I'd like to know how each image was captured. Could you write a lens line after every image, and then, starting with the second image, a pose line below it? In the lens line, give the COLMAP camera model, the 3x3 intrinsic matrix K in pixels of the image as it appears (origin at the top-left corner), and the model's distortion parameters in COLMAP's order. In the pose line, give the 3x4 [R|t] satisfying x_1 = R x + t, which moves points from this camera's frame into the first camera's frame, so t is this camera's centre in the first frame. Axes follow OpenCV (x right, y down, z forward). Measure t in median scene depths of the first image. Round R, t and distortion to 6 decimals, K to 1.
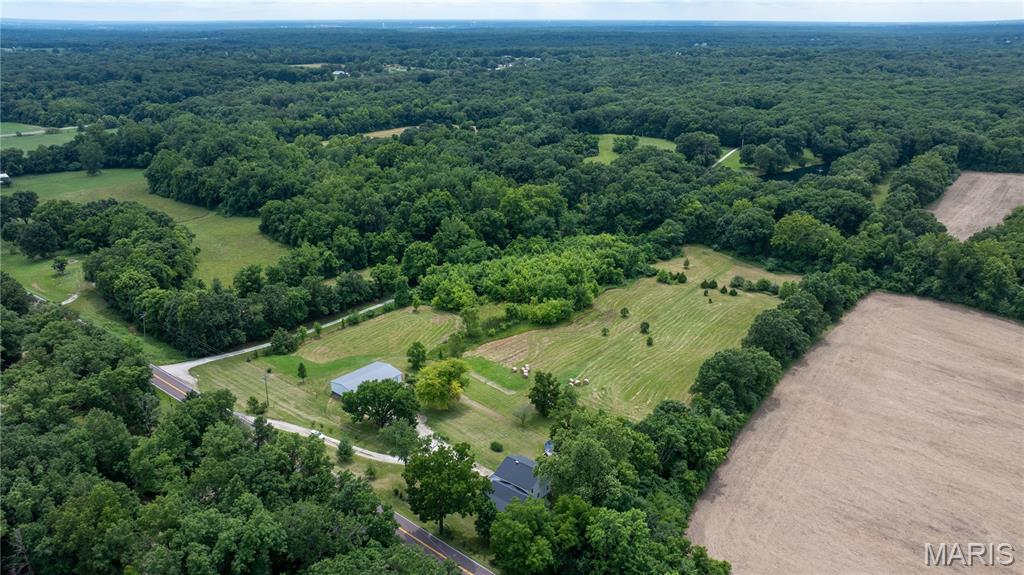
lens RADIAL K [[721.9, 0, 517.8], [0, 721.9, 284.4], [0, 0, 1]] dist [-0.025967, 0.018415]
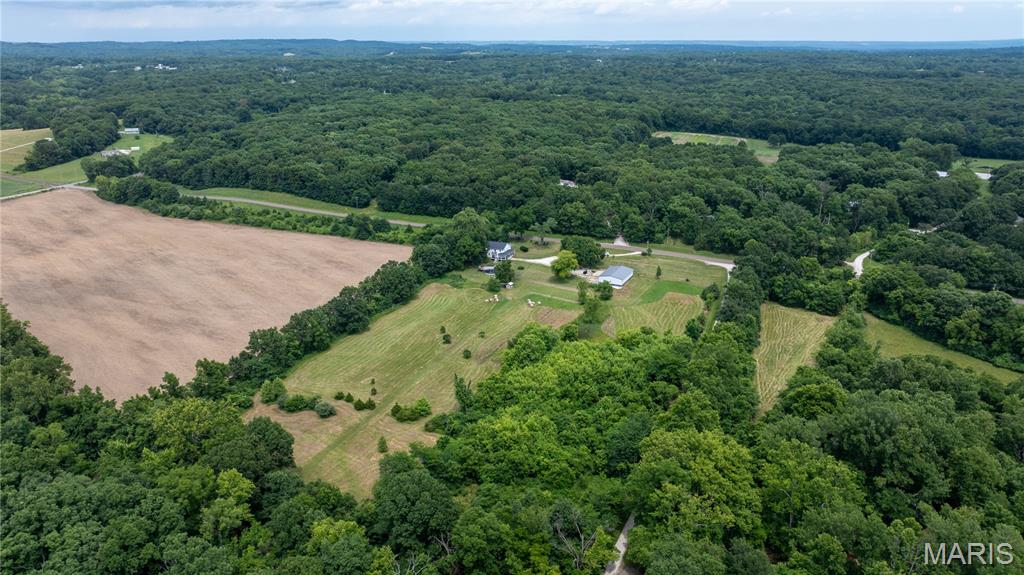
lens RADIAL K [[721.9, 0, 517.8], [0, 721.9, 284.4], [0, 0, 1]] dist [-0.025967, 0.018415]
pose [[-0.968351, 0.084801, -0.234744, 0.140094], [-0.083527, 0.776181, 0.624953, -0.304243], [0.235201, 0.624782, -0.744532, 0.778948]]
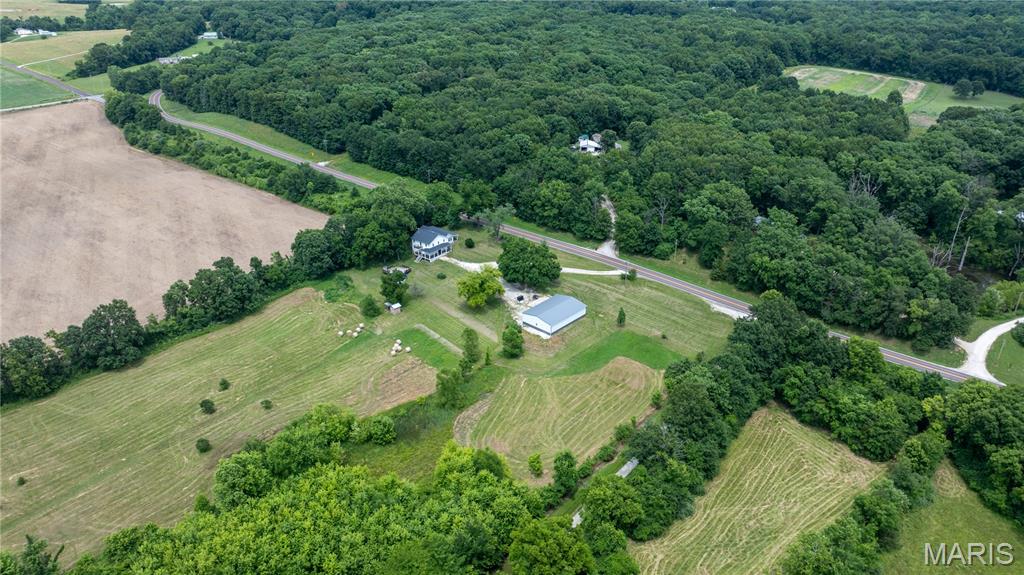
lens RADIAL K [[721.9, 0, 517.8], [0, 721.9, 284.4], [0, 0, 1]] dist [-0.025967, 0.018415]
pose [[-0.999516, -0.013969, 0.027801, -0.065934], [0.010477, 0.690254, 0.723491, -0.235214], [-0.029296, 0.723432, -0.689774, 0.608300]]
